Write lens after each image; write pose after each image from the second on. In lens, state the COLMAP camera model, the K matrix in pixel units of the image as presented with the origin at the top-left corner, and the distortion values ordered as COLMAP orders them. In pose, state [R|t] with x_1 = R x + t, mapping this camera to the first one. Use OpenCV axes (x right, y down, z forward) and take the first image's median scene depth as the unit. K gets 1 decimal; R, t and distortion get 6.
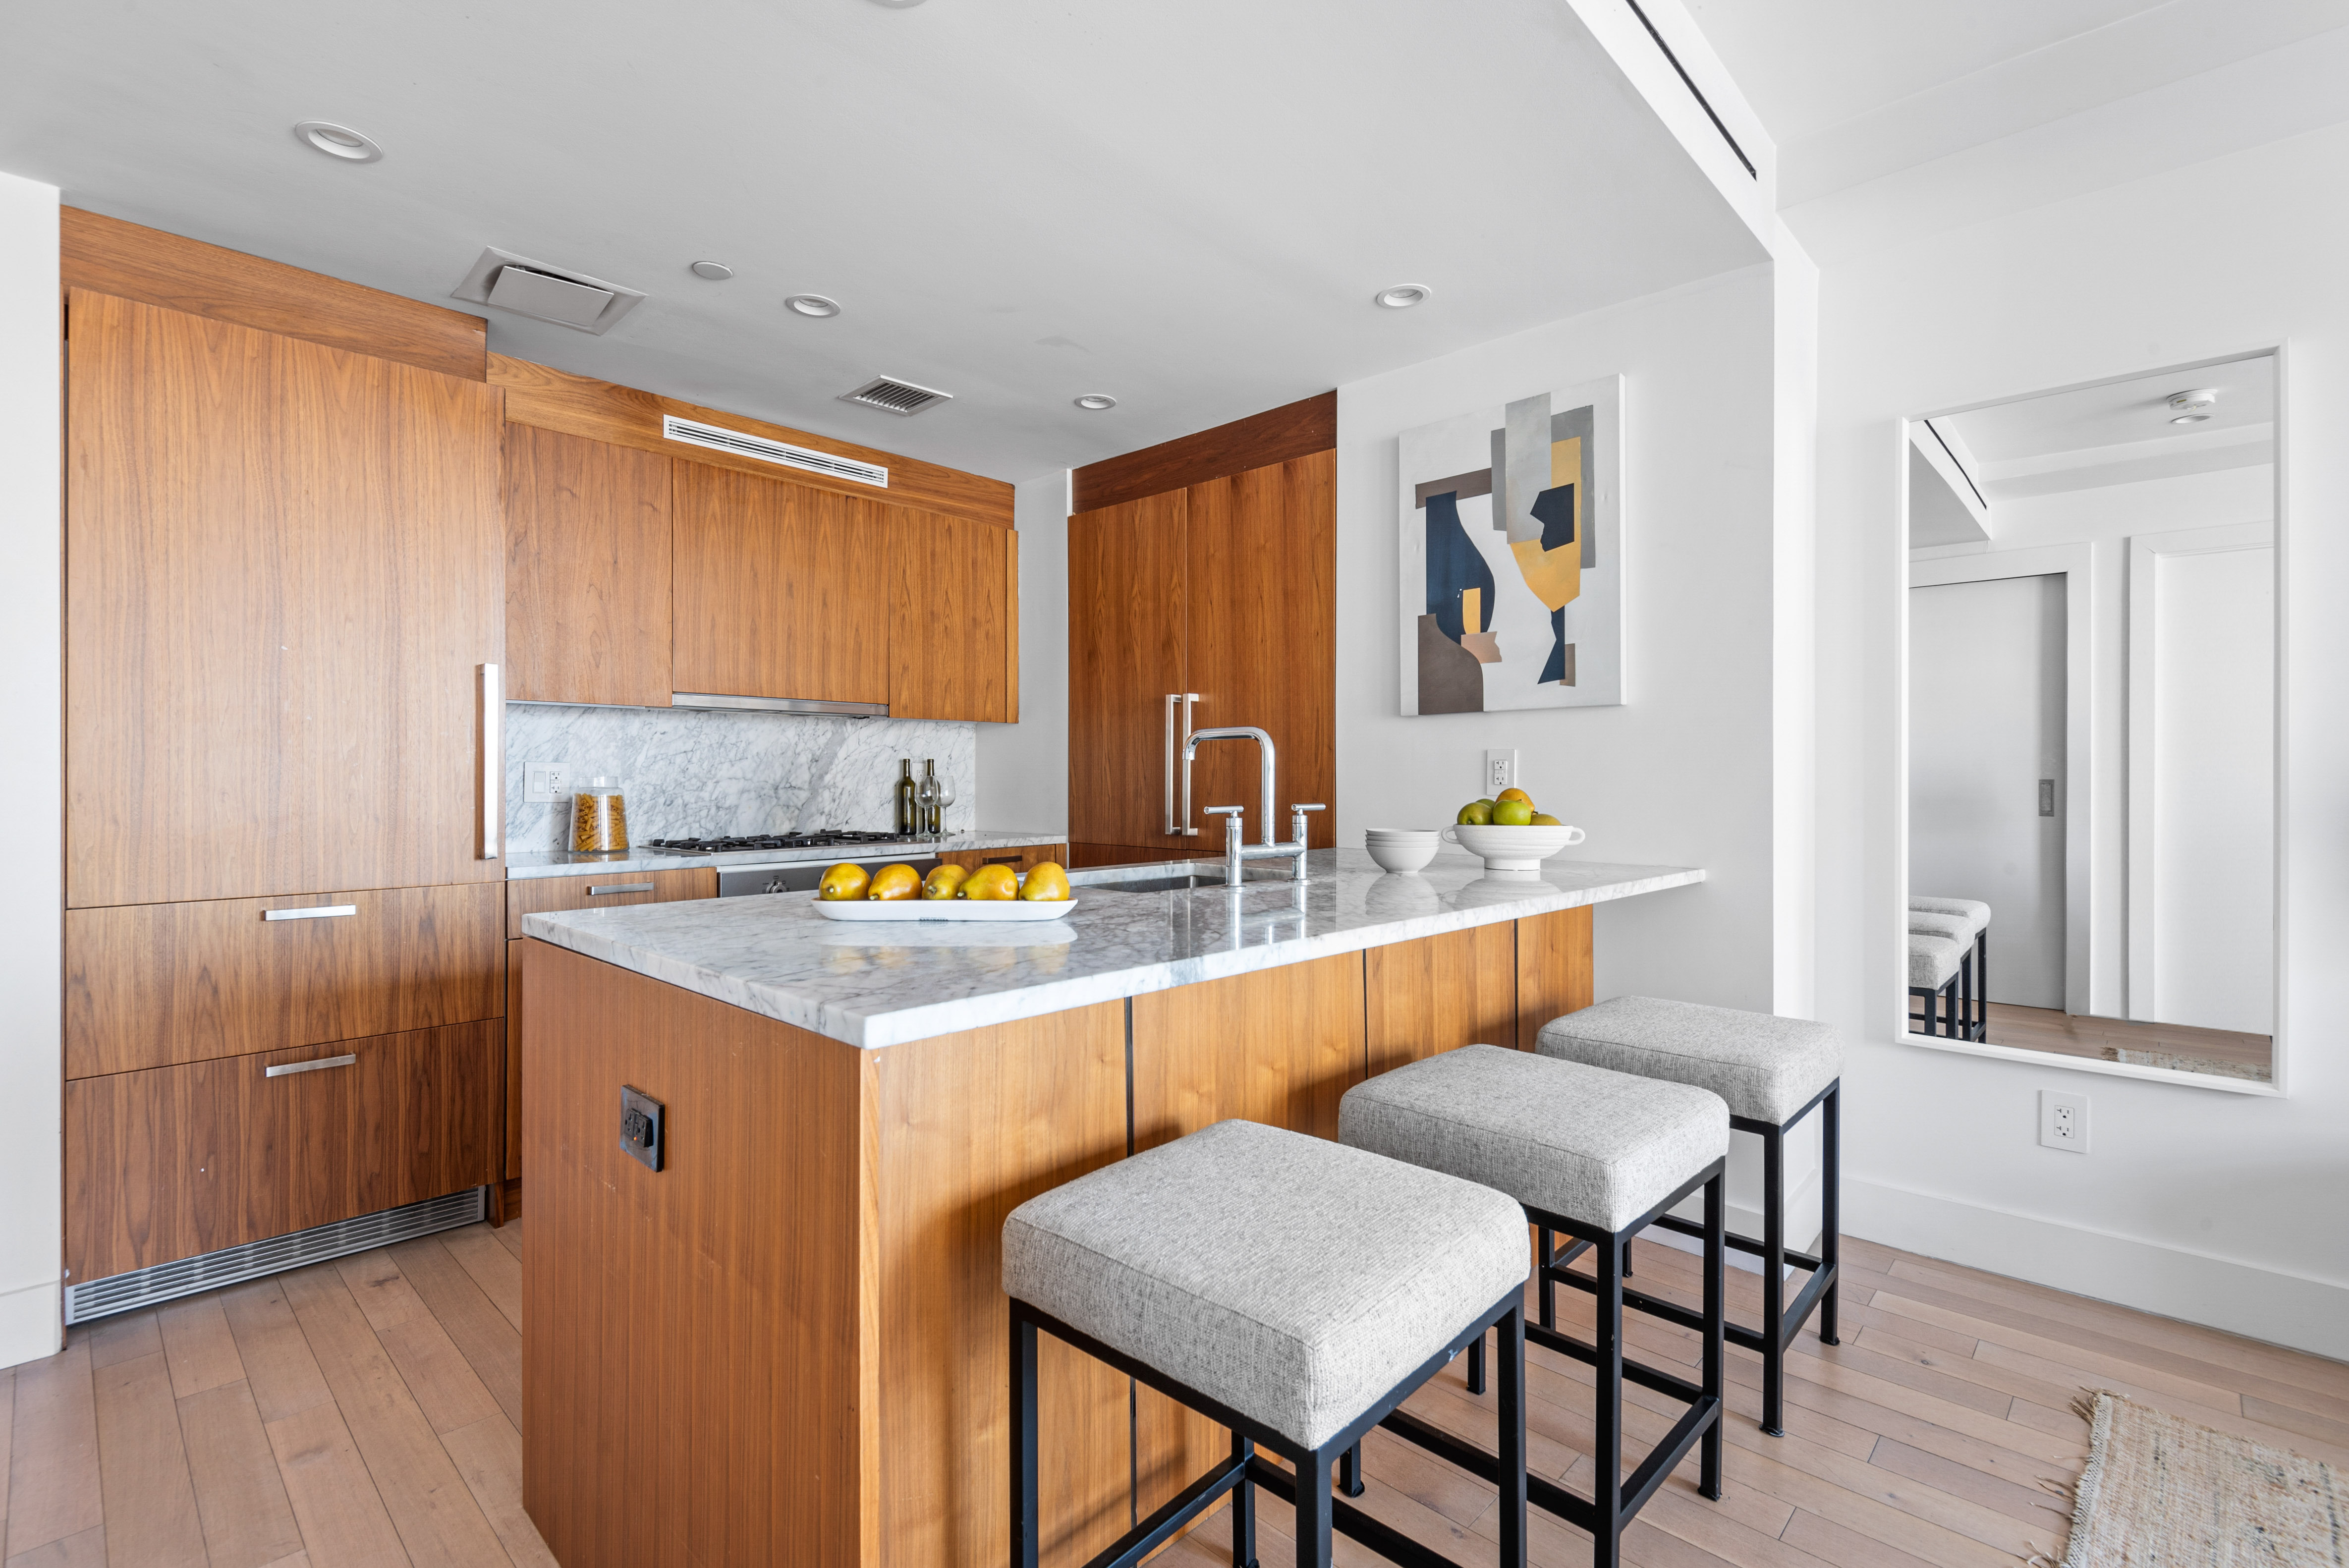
lens RADIAL K [[1077.0, 0, 1170.7], [0, 1077.0, 776.0], [0, 0, 1]] dist [0.031072, -0.004709]
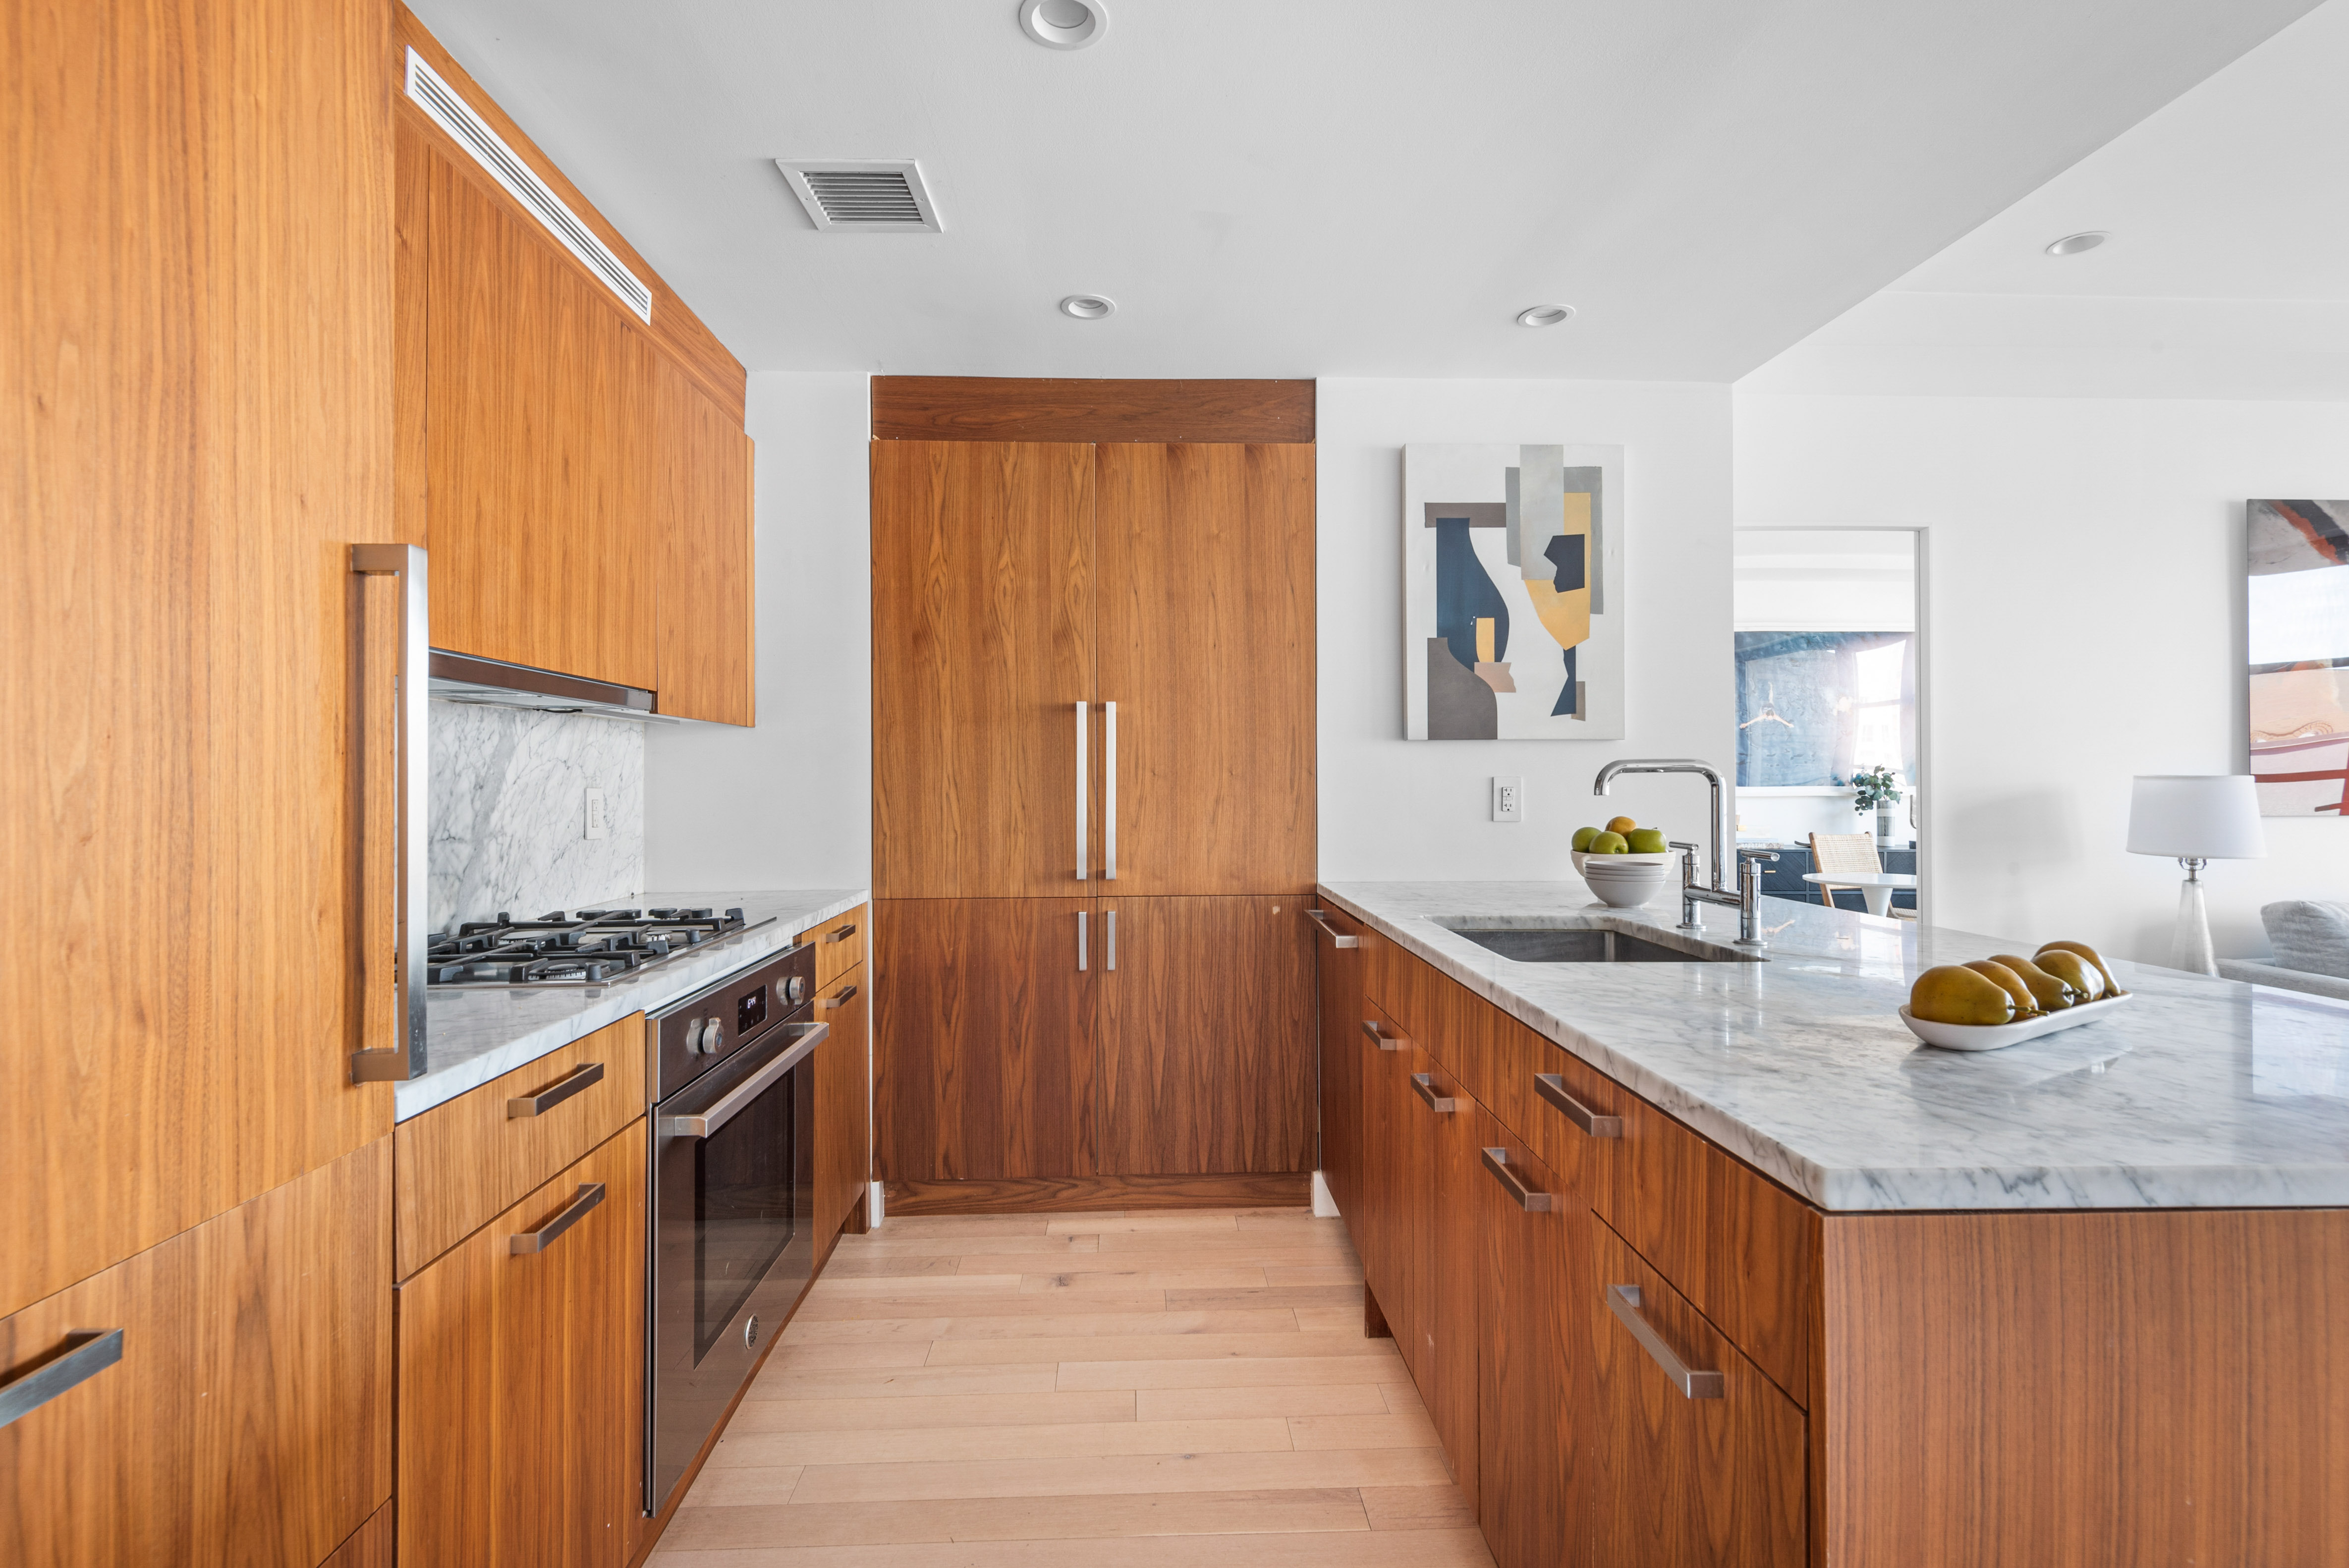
lens RADIAL K [[1077.0, 0, 1184.4], [0, 1077.0, 770.7], [0, 0, 1]] dist [0.031072, -0.004709]
pose [[0.696259, 0.005870, 0.717767, -0.572020], [0.003593, 0.999926, -0.011663, -0.017392], [-0.717782, 0.010700, 0.696186, 0.444521]]
